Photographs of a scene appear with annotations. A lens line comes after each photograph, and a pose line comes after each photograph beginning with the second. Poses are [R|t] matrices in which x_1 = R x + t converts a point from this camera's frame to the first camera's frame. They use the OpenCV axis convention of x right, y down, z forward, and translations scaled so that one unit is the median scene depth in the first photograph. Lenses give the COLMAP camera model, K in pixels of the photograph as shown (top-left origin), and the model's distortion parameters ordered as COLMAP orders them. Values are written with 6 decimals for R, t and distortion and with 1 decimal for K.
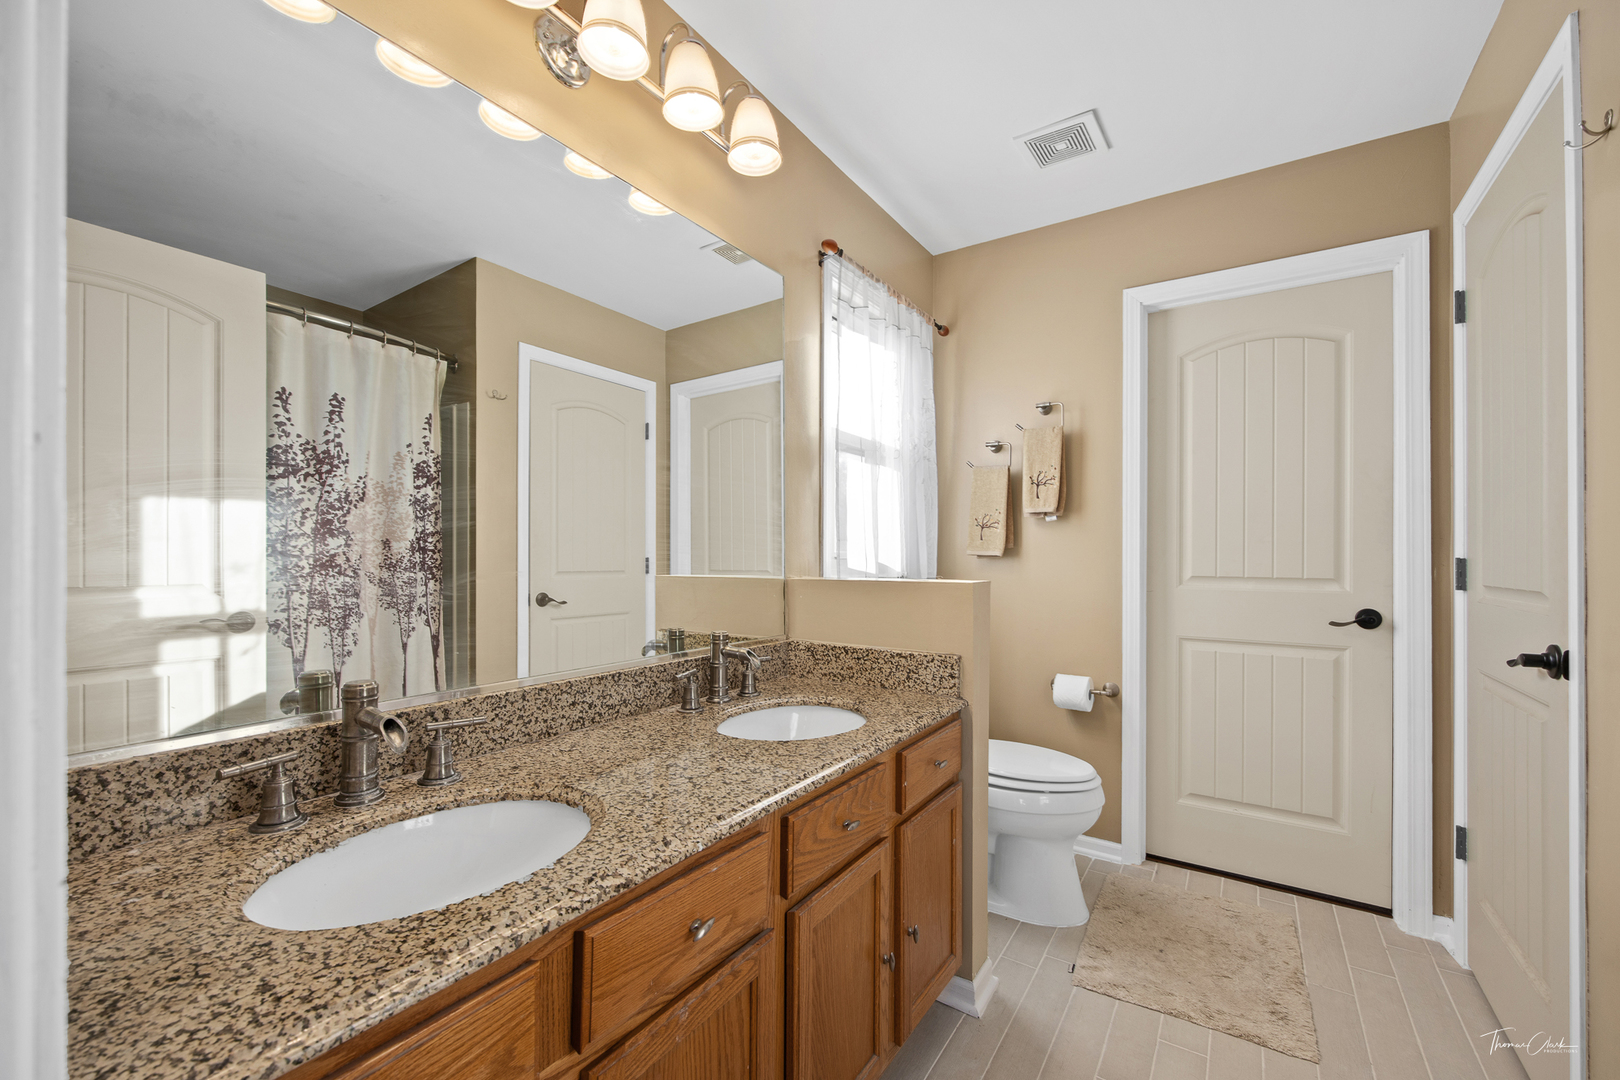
lens RADIAL K [[655.6, 0, 808.3], [0, 655.6, 550.5], [0, 0, 1]] dist [-0.001668, 0.000150]
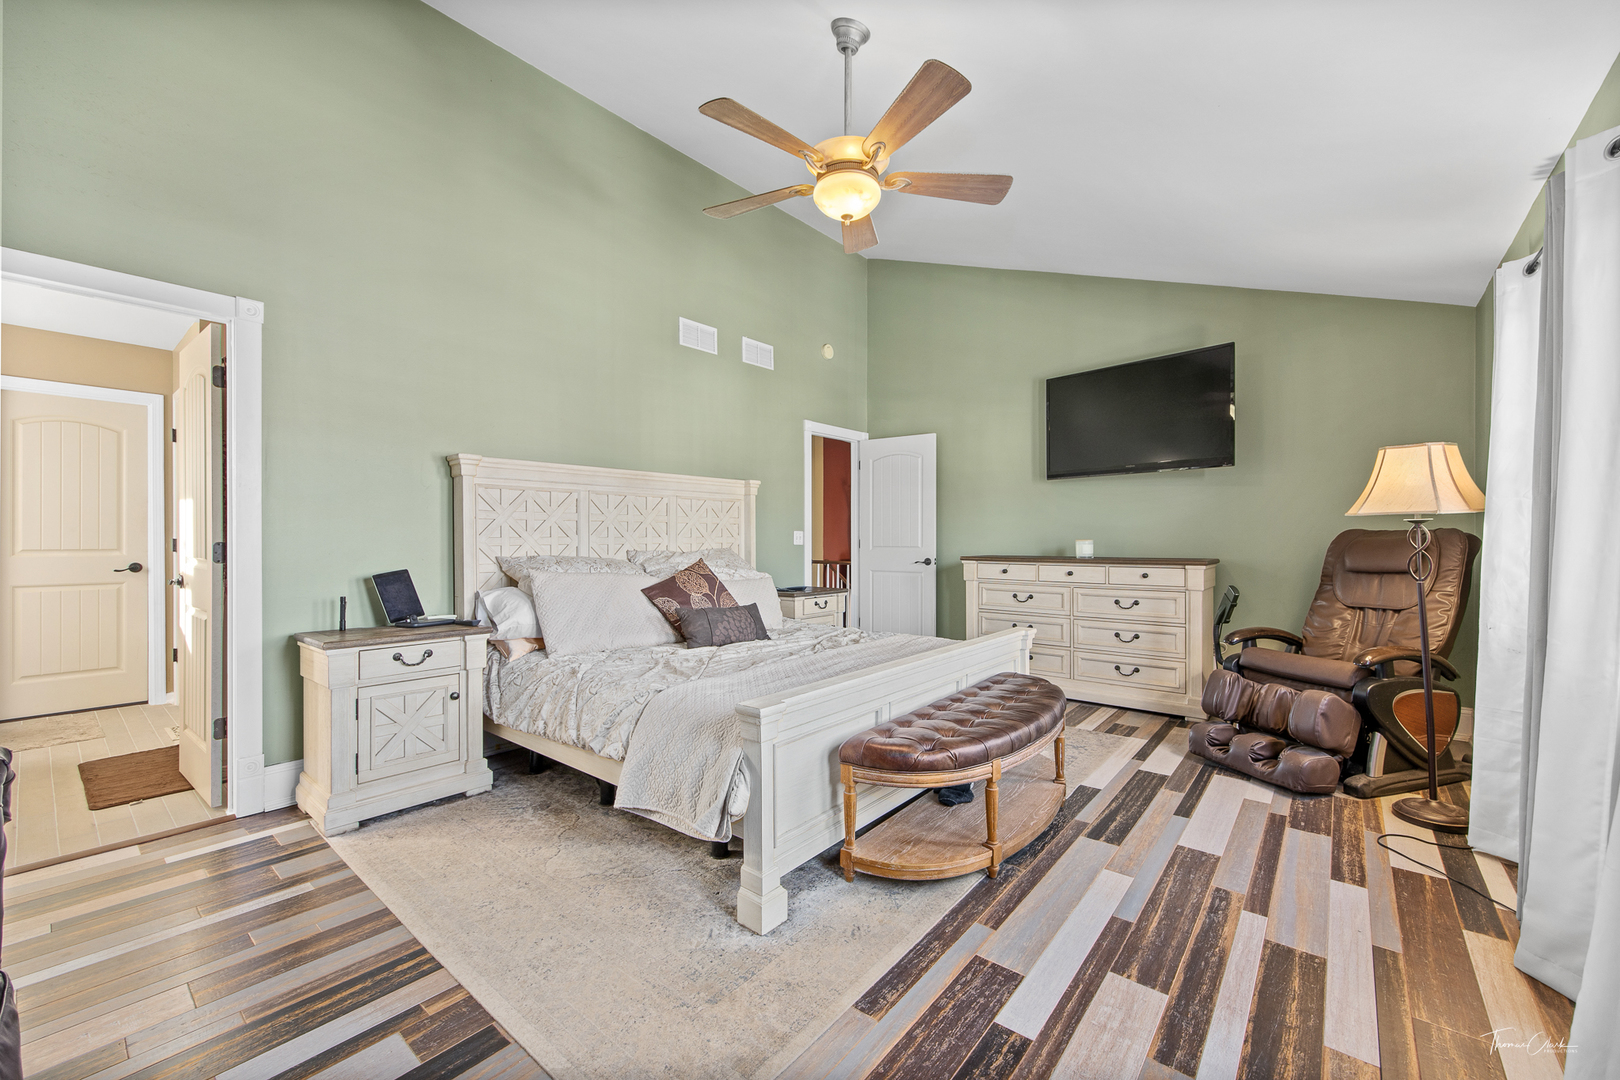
lens RADIAL K [[655.6, 0, 807.5], [0, 655.6, 541.8], [0, 0, 1]] dist [-0.001668, 0.000150]
pose [[0.096617, -0.004997, 0.995309, -1.027736], [-0.003472, 0.999980, 0.005357, 0.002697], [-0.995316, -0.003973, 0.096598, -1.350086]]
